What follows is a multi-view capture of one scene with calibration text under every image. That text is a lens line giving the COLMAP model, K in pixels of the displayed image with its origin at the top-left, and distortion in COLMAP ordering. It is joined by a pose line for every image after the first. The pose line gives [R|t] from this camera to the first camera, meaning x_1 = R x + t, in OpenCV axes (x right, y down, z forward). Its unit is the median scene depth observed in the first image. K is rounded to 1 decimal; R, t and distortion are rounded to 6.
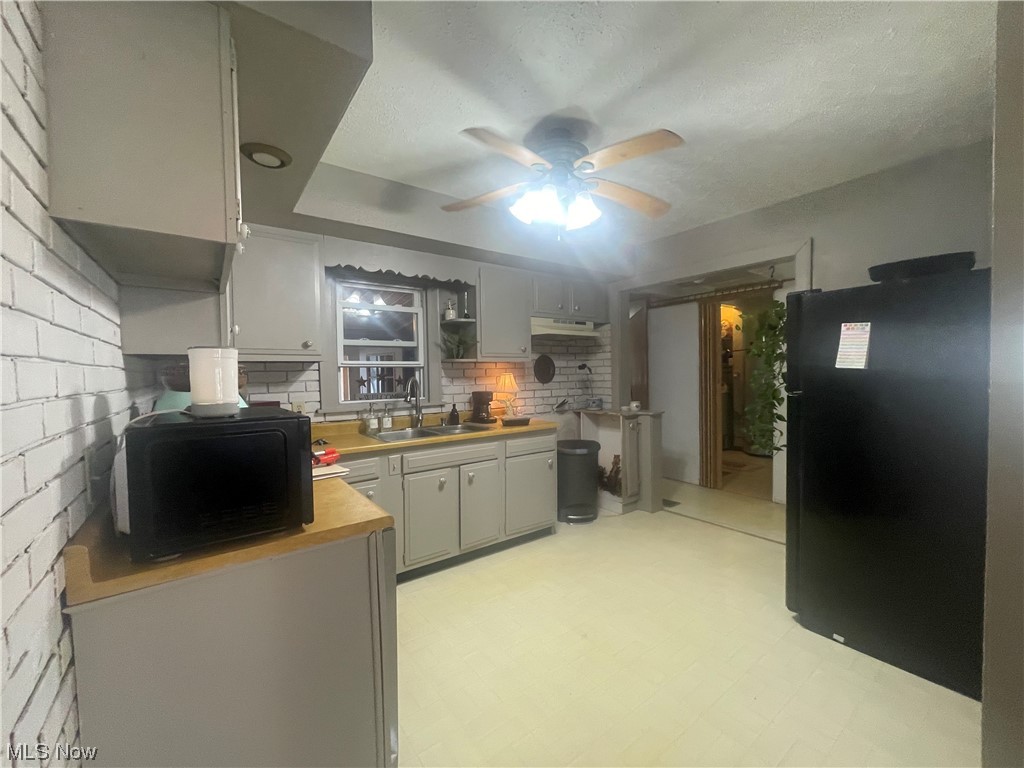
lens RADIAL K [[415.9, 0, 508.1], [0, 415.9, 383.4], [0, 0, 1]] dist [0.007957, -0.002009]
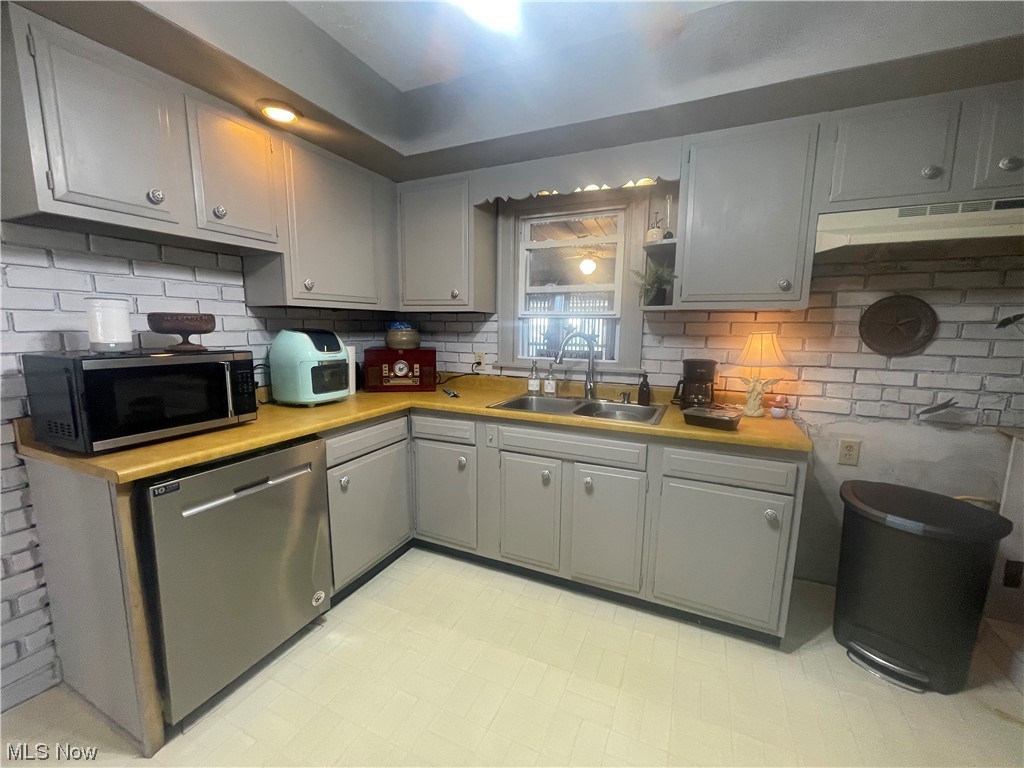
lens RADIAL K [[415.9, 0, 511.3], [0, 415.9, 386.5], [0, 0, 1]] dist [0.007957, -0.002009]
pose [[0.488679, 0.148000, -0.859819, 0.314242], [-0.042585, 0.988378, 0.145926, -0.018437], [0.871424, -0.034696, 0.489302, 0.434977]]
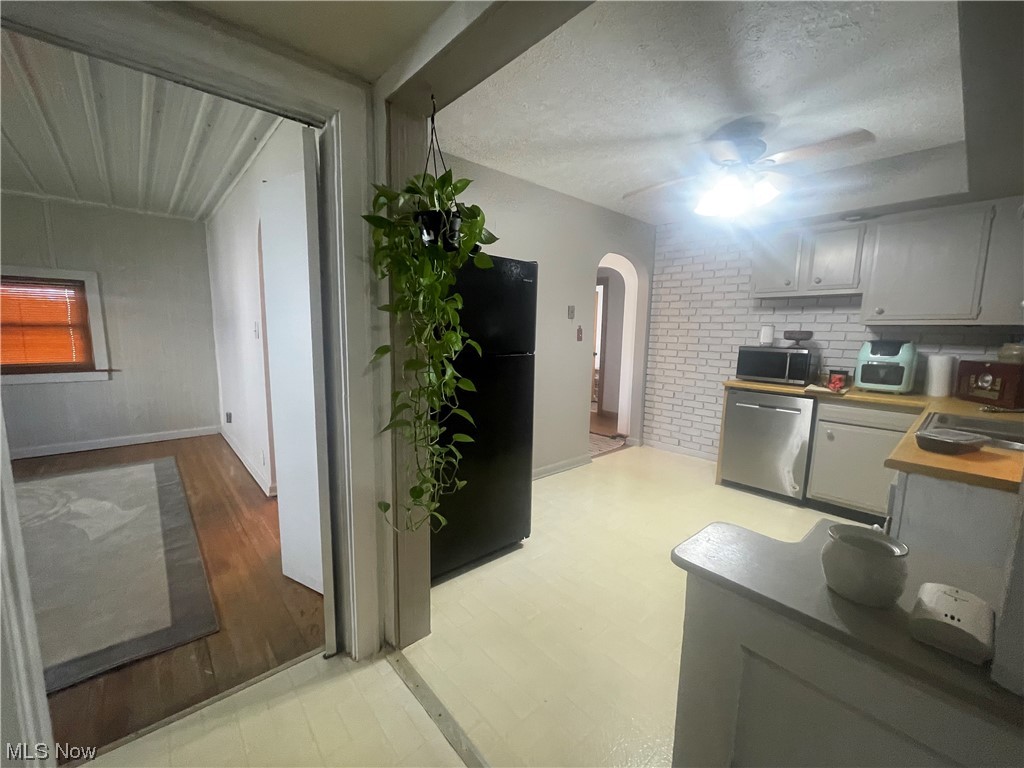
lens RADIAL K [[415.9, 0, 513.0], [0, 415.9, 384.9], [0, 0, 1]] dist [0.007957, -0.002009]
pose [[-0.995247, 0.011205, -0.096739, 0.498477], [-0.004577, 0.986879, 0.161398, -0.044879], [0.097278, 0.161074, -0.982137, 1.262383]]
